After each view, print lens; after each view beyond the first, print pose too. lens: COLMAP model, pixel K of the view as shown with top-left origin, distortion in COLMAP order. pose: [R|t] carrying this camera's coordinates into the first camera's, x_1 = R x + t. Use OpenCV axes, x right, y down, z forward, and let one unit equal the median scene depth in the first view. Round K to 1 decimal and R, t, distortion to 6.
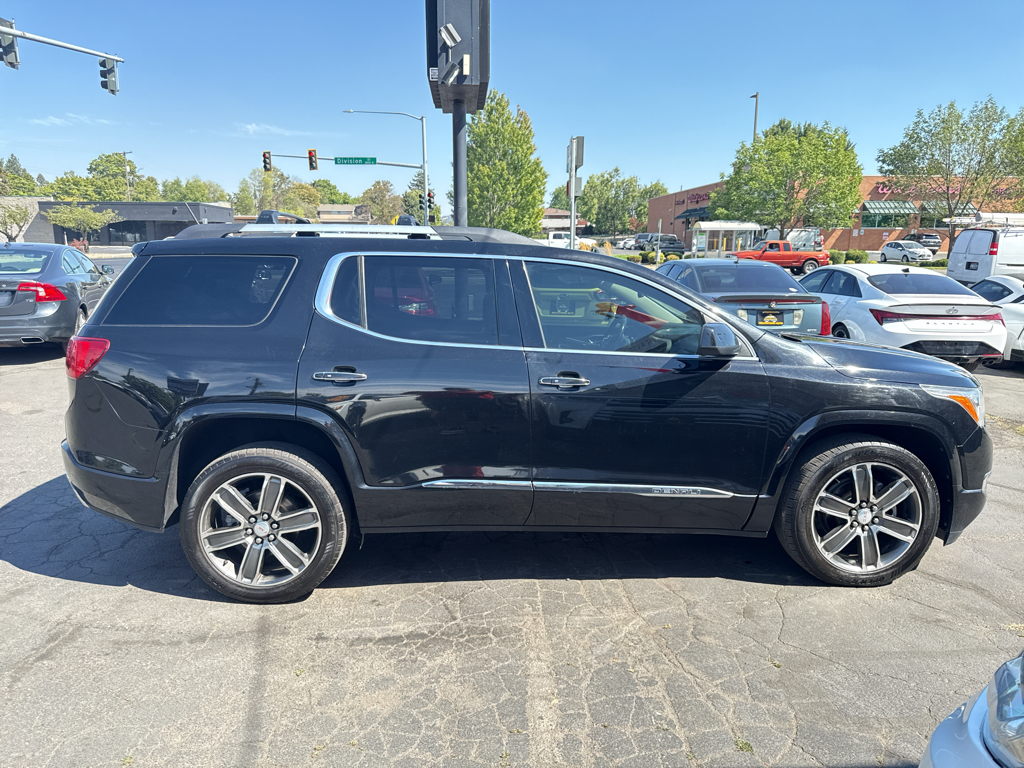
lens RADIAL K [[738.8, 0, 512.0], [0, 738.8, 384.0], [0, 0, 1]] dist [0.010143, -0.009200]
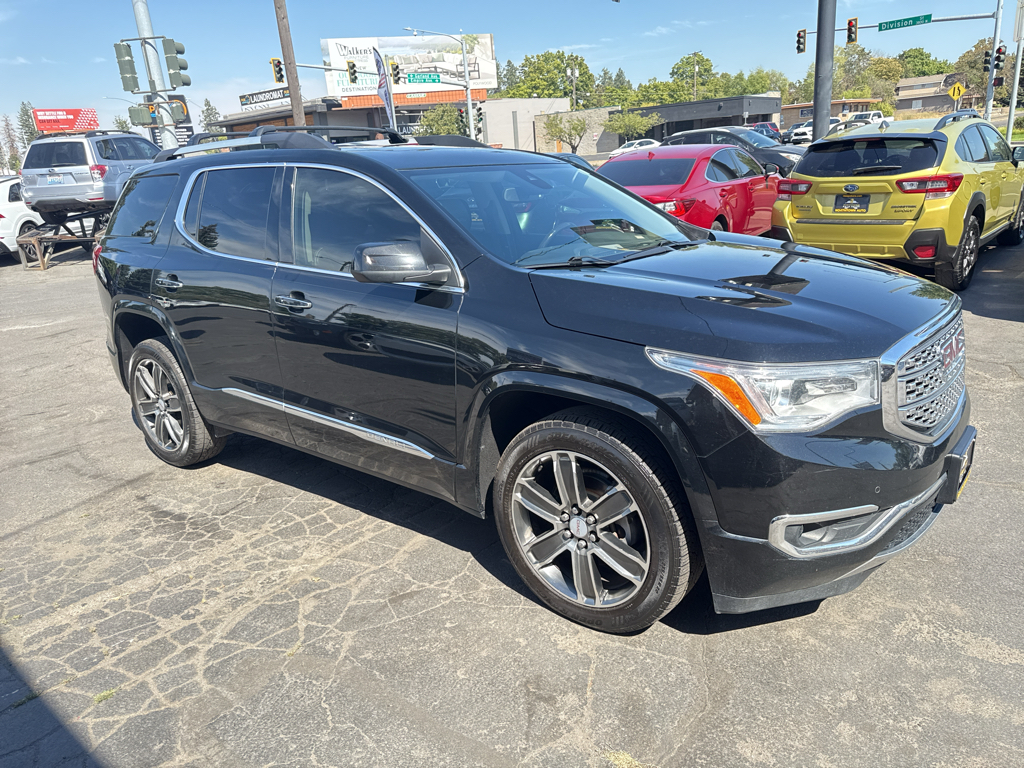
lens RADIAL K [[738.8, 0, 512.0], [0, 738.8, 384.0], [0, 0, 1]] dist [0.010143, -0.009200]
pose [[0.737010, 0.139446, -0.661341, 0.080472], [-0.046929, 0.986682, 0.155746, -0.005285], [0.674251, -0.083750, 0.733738, 0.043237]]
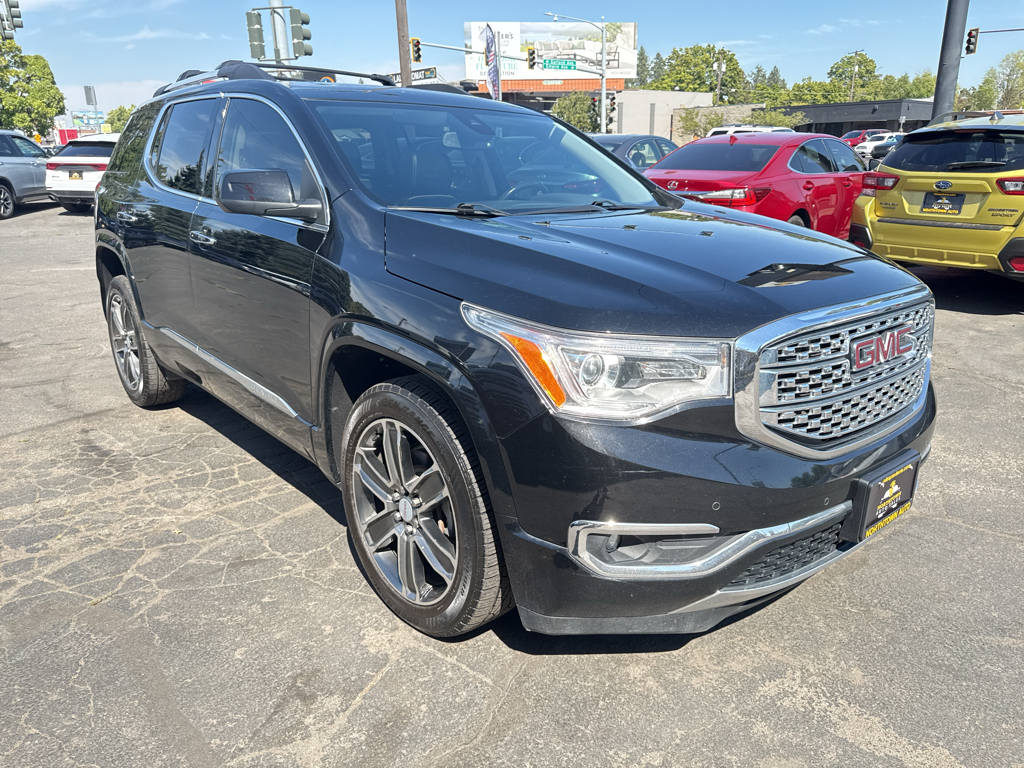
lens RADIAL K [[741.2, 0, 515.7], [0, 741.2, 383.6], [0, 0, 1]] dist [0.000867, -0.000191]
pose [[0.608671, 0.218280, -0.762807, 0.089509], [-0.127159, 0.975822, 0.177770, -0.003469], [0.783167, -0.011205, 0.621710, 0.065149]]
